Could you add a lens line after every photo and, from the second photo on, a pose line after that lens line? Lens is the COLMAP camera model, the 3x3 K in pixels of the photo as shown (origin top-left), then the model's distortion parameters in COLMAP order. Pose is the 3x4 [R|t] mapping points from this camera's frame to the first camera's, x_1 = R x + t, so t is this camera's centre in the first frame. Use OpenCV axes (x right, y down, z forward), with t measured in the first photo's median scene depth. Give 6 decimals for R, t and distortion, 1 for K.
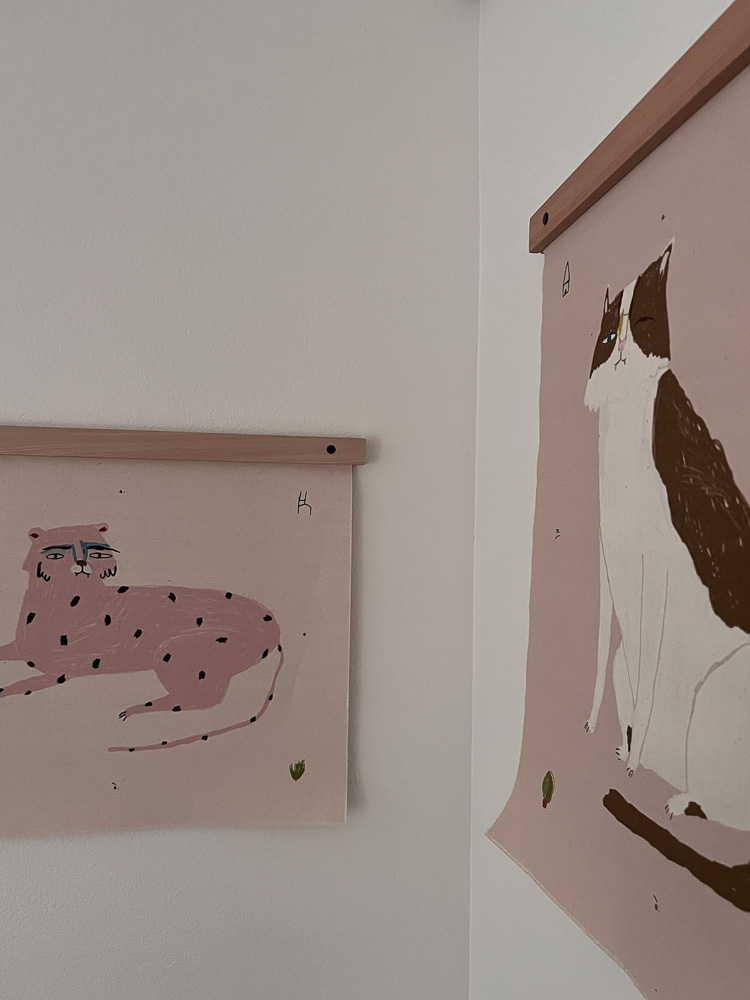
lens RADIAL K [[755.8, 0, 377.0], [0, 755.8, 501.1], [0, 0, 1]] dist [0.008789, 0.001161]
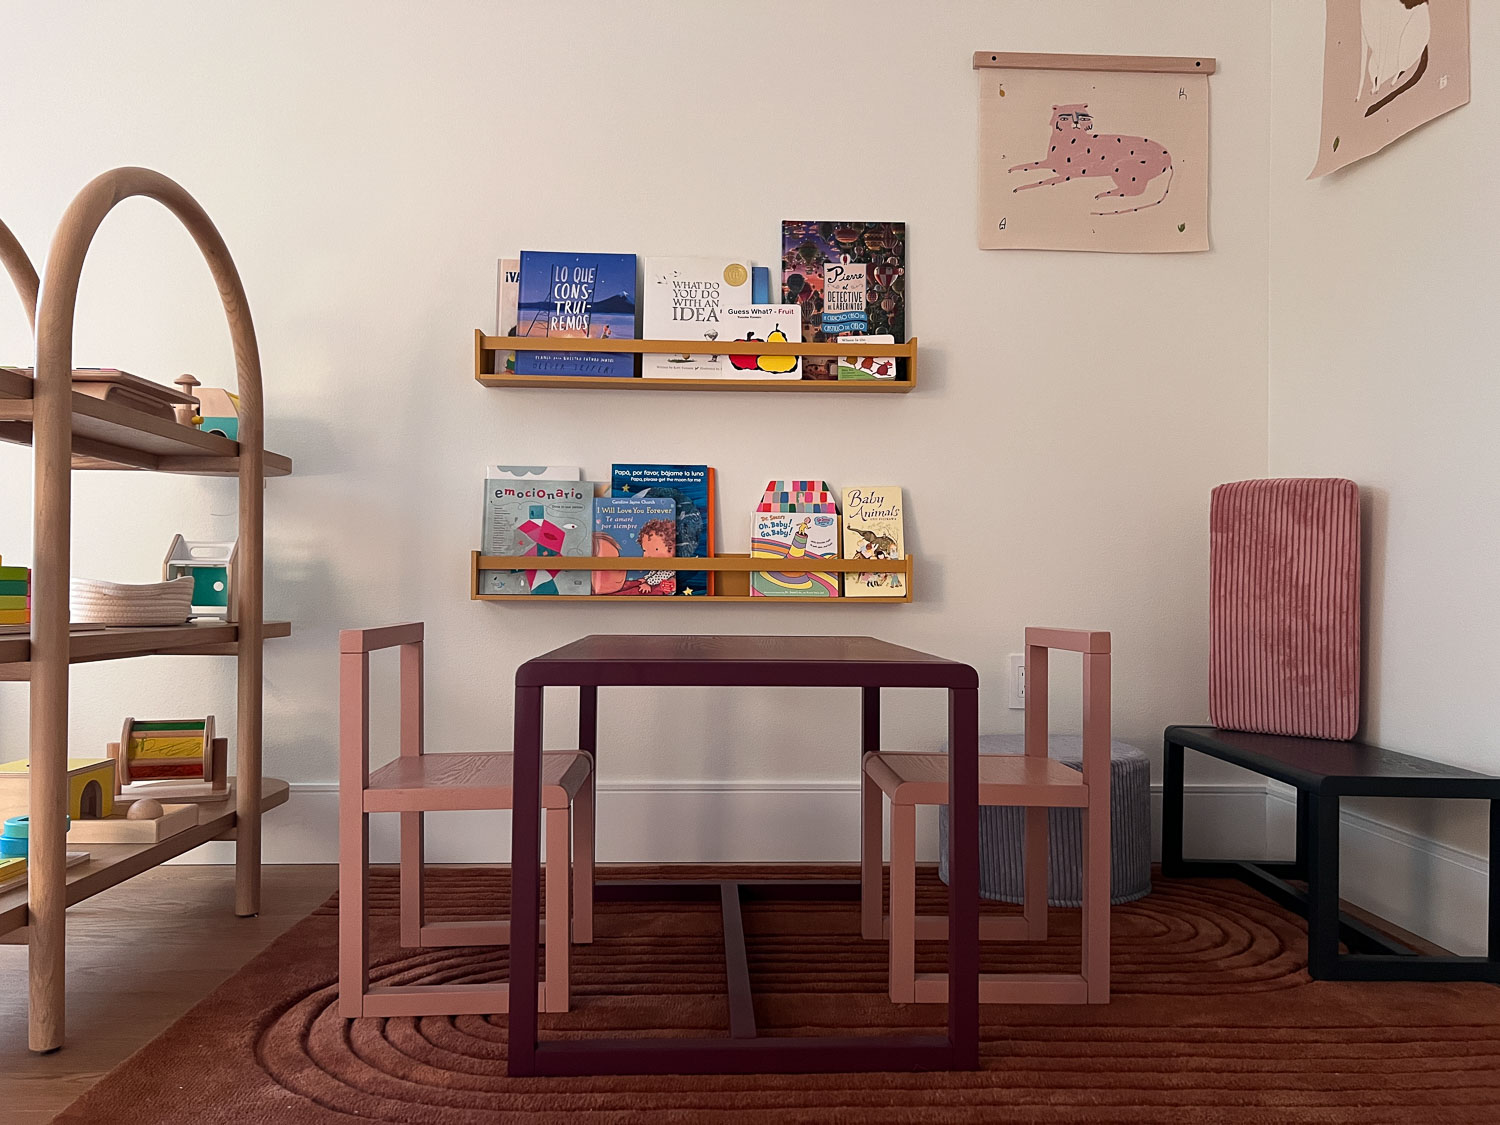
lens RADIAL K [[1133.7, 0, 746.6], [0, 1133.7, 566.4], [0, 0, 1]] dist [0.008789, 0.001161]
pose [[0.996044, -0.011330, -0.088140, -1.013705], [0.010662, 0.999911, -0.008056, 1.286884], [0.088223, 0.007085, 0.996076, -2.111399]]
